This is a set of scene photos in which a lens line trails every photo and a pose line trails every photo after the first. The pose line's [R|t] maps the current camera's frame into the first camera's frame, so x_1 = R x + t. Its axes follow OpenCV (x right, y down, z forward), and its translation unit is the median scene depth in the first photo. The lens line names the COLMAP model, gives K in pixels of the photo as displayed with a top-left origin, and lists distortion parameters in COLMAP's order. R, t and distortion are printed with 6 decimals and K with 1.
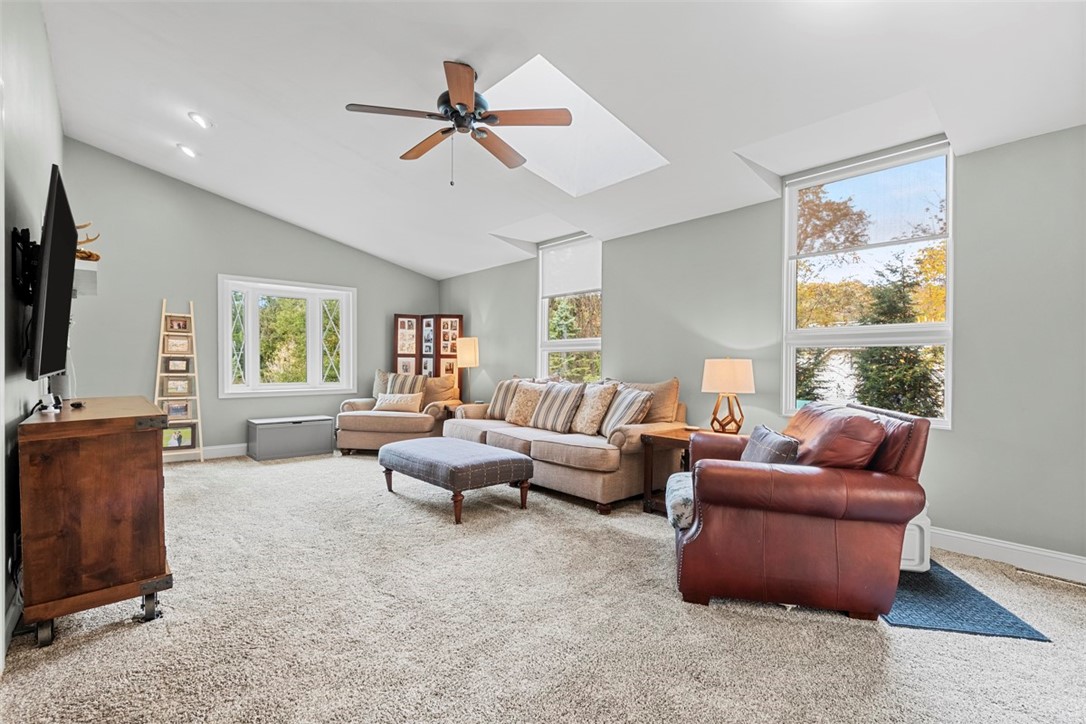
lens RADIAL K [[498.7, 0, 549.5], [0, 498.7, 362.2], [0, 0, 1]] dist [-0.000339, -0.000780]
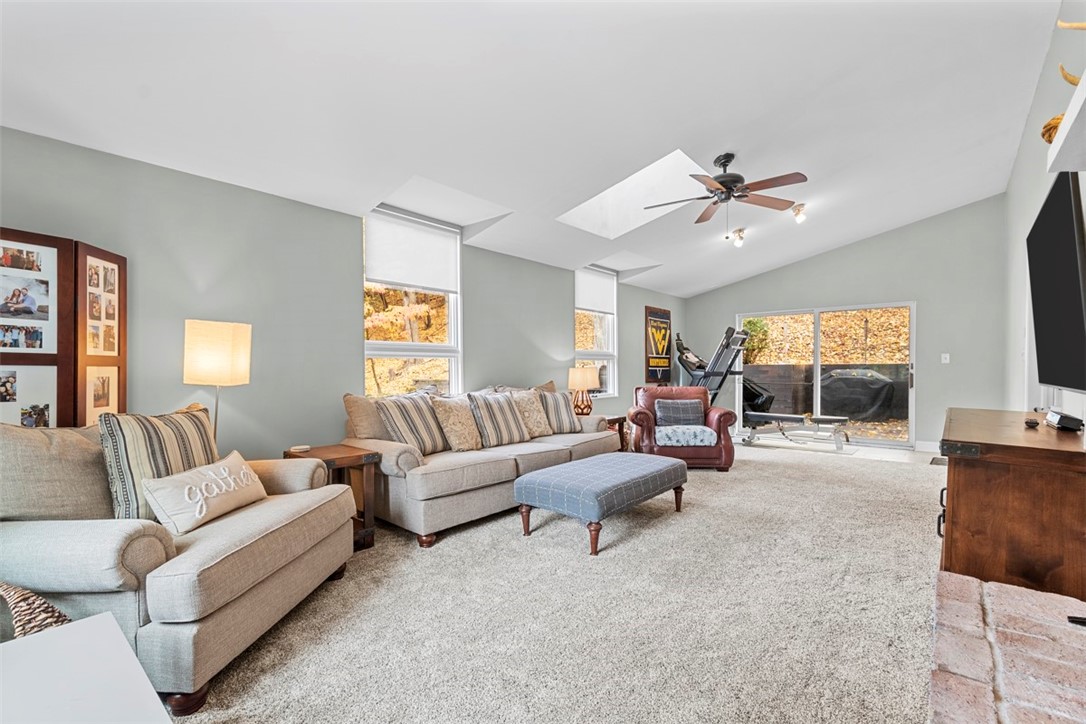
lens RADIAL K [[473.3, 0, 549.5], [0, 473.3, 363.2], [0, 0, 1]] dist [0.022677, -0.008675]
pose [[-0.142326, 0.001228, 0.989819, -0.766951], [0.003392, 0.999994, -0.000753, -0.011196], [-0.989814, 0.003250, -0.142329, 0.911121]]
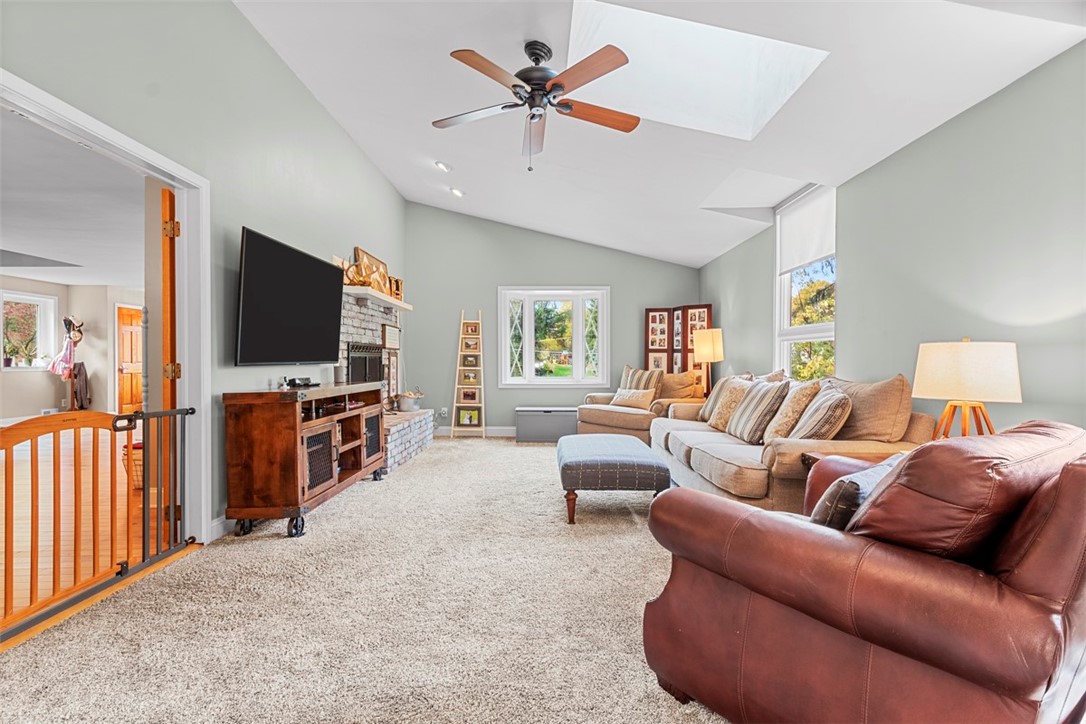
lens RADIAL K [[507.6, 0, 543.0], [0, 507.6, 362.0], [0, 0, 1]] dist [0.004528, -0.000767]
pose [[0.749551, -0.003193, -0.661939, 0.257069], [0.004474, 0.999990, 0.000241, 0.009511], [0.661931, -0.003142, 0.749558, 0.147759]]
